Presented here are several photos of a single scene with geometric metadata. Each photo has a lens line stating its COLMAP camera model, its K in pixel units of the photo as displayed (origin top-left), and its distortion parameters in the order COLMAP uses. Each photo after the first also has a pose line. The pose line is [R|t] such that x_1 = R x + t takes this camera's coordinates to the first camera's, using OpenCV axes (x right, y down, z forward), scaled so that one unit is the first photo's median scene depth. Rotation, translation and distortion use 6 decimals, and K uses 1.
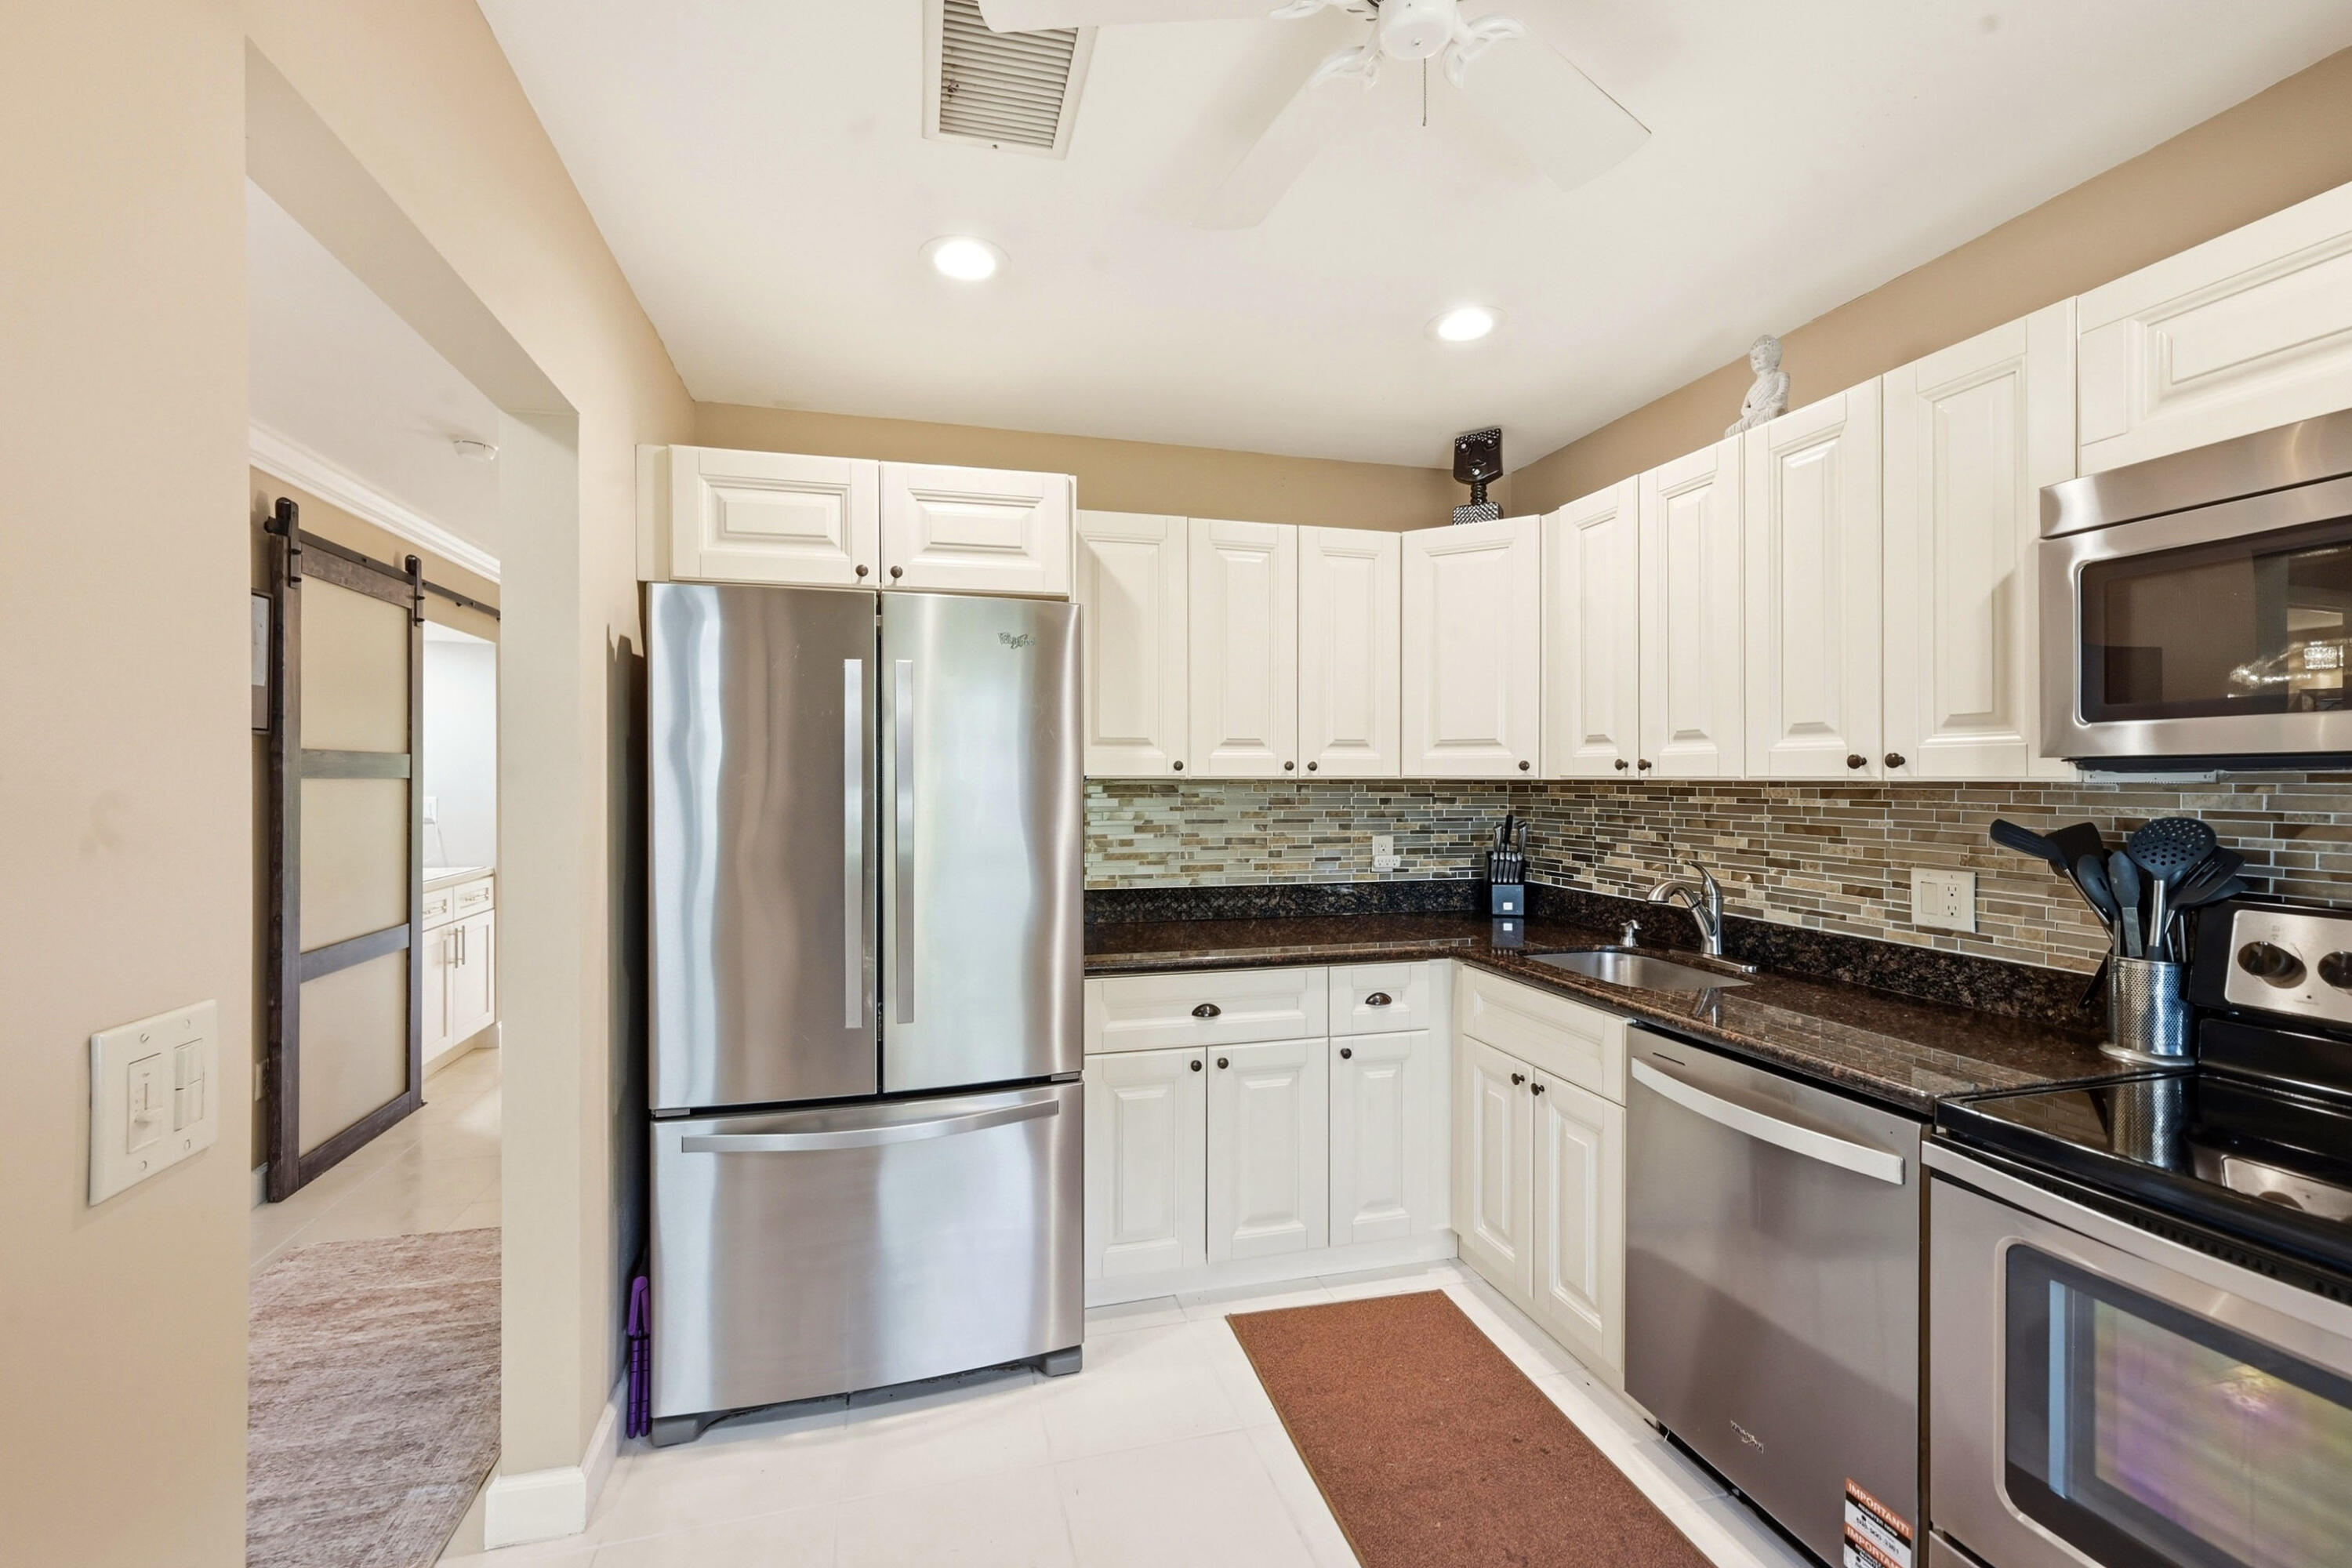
lens RADIAL K [[967.7, 0, 1136.4], [0, 967.7, 775.5], [0, 0, 1]] dist [0.005057, -0.000614]
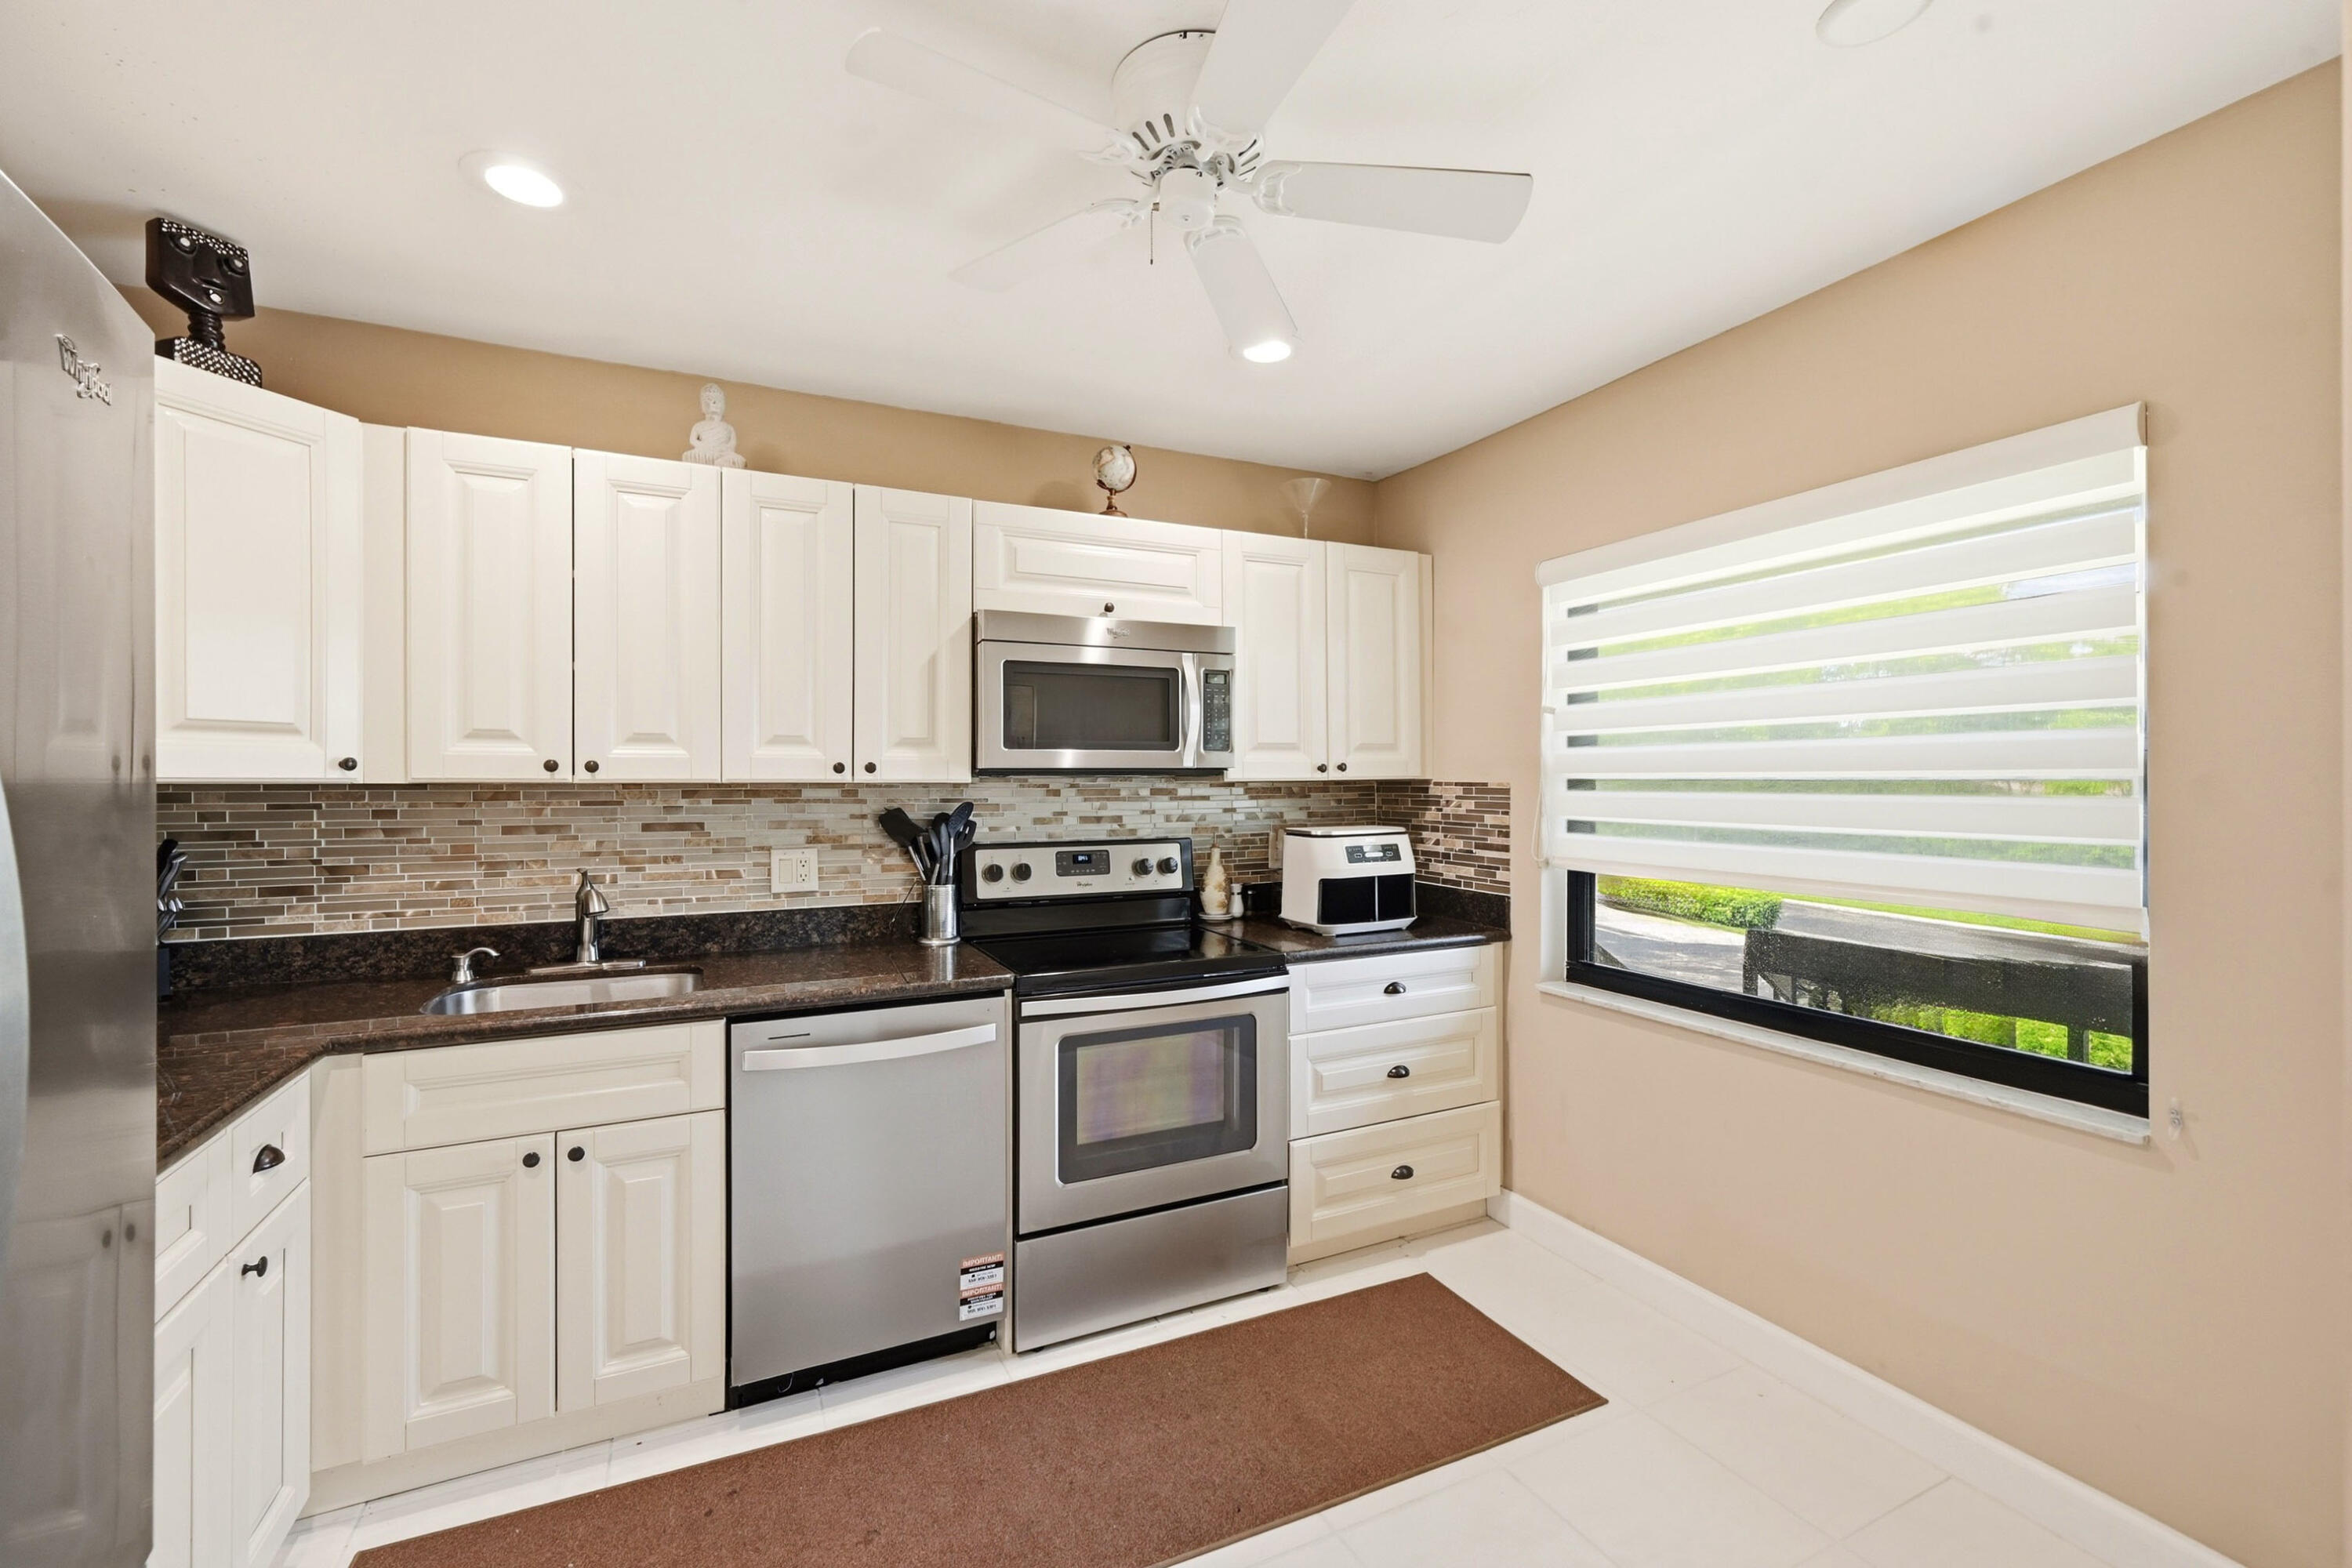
lens RADIAL K [[946.4, 0, 1166.3], [0, 946.4, 774.7], [0, 0, 1]] dist [0.001907, 0.001160]
pose [[-0.199215, 0.004977, 0.979943, -0.501158], [-0.000855, 0.999986, -0.005252, 0.001175], [-0.979955, -0.001884, -0.199208, 0.677378]]
